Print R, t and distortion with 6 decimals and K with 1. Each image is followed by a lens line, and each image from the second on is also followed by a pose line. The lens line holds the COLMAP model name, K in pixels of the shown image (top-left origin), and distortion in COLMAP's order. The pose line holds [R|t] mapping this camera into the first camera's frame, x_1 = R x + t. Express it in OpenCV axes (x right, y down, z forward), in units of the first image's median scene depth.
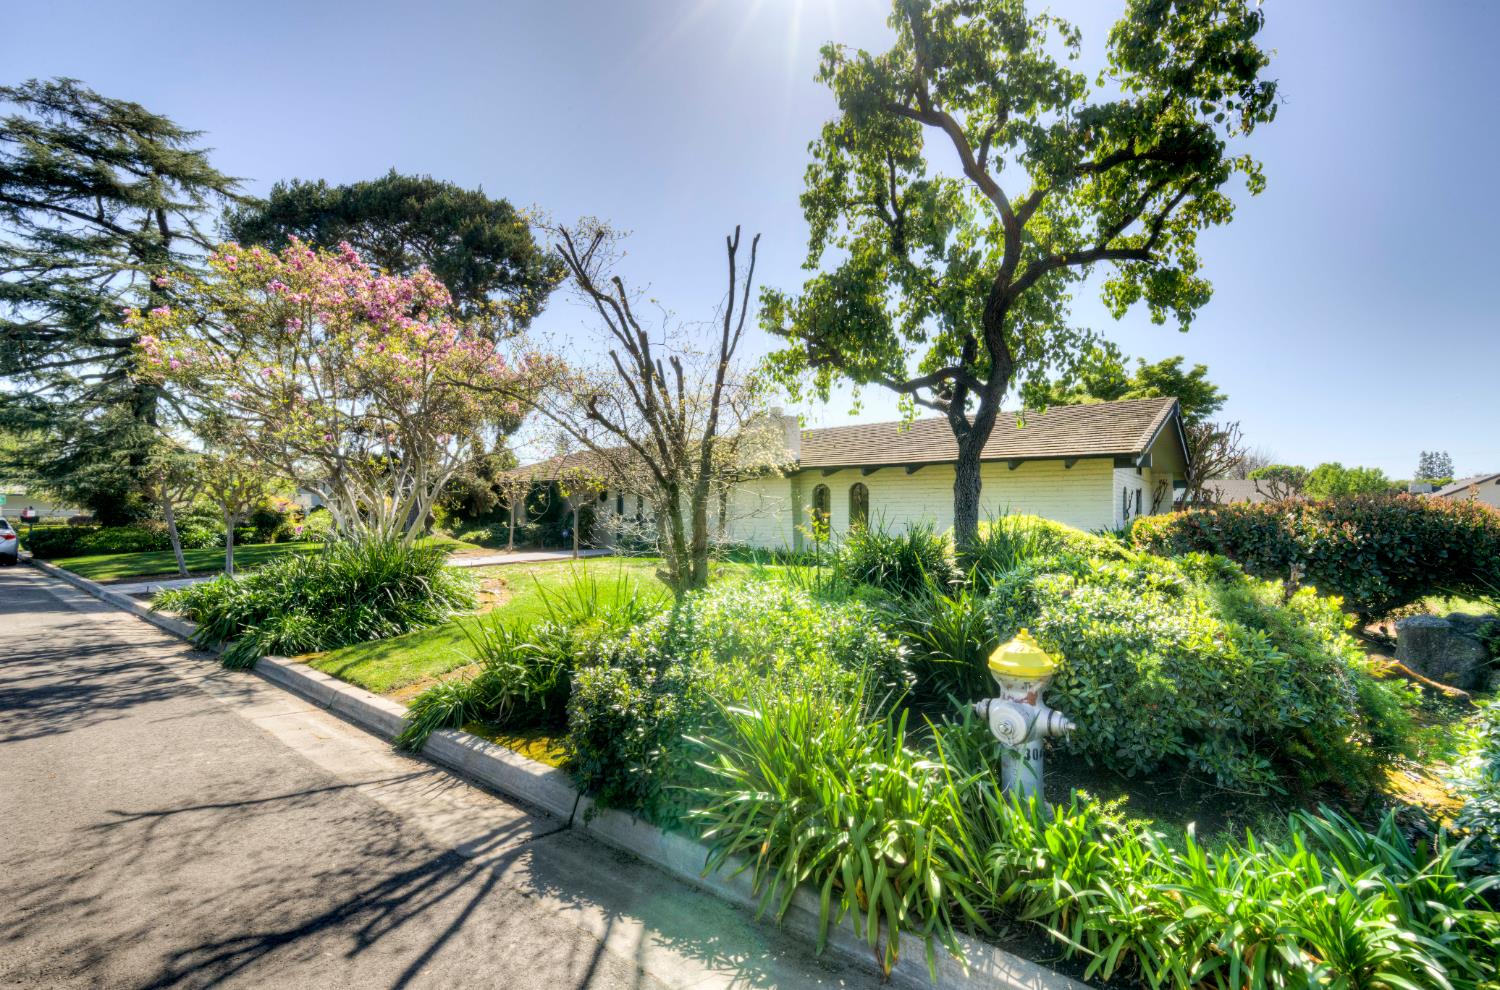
lens RADIAL K [[655.5, 0, 763.1], [0, 655.5, 523.2], [0, 0, 1]] dist [0.010339, -0.000282]
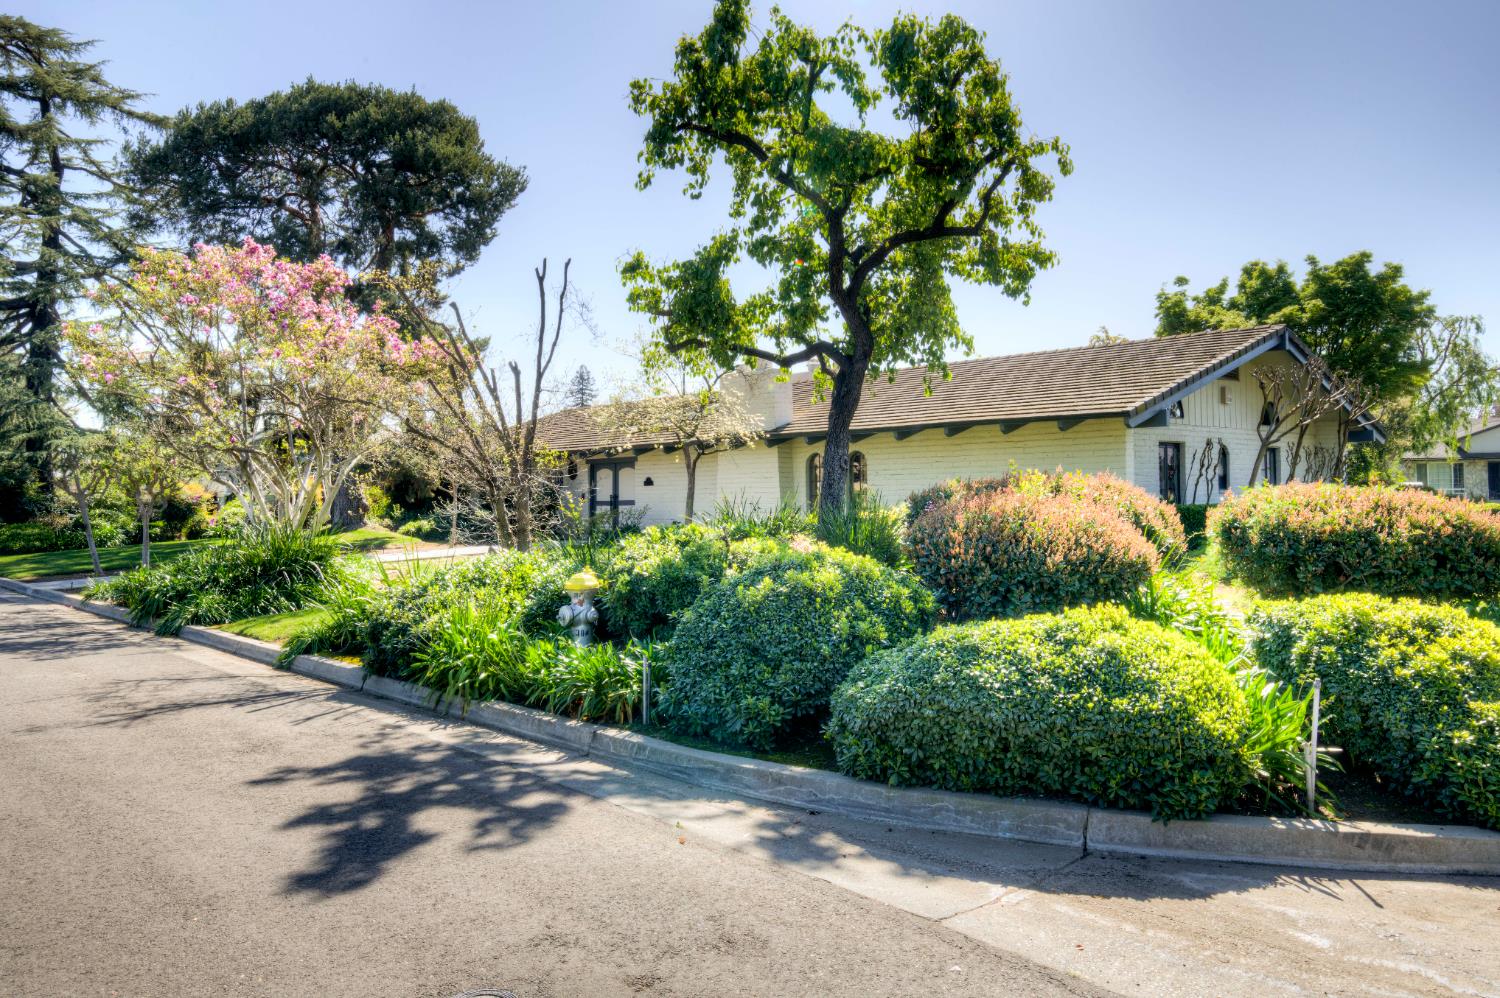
lens RADIAL K [[1048.9, 0, 750.3], [0, 1048.9, 497.6], [0, 0, 1]] dist [0.022758, -0.000769]
pose [[0.989610, -0.021265, -0.142198, 0.165897], [0.020584, 0.999769, -0.006262, 0.000383], [0.142298, 0.003270, 0.989818, -0.233622]]
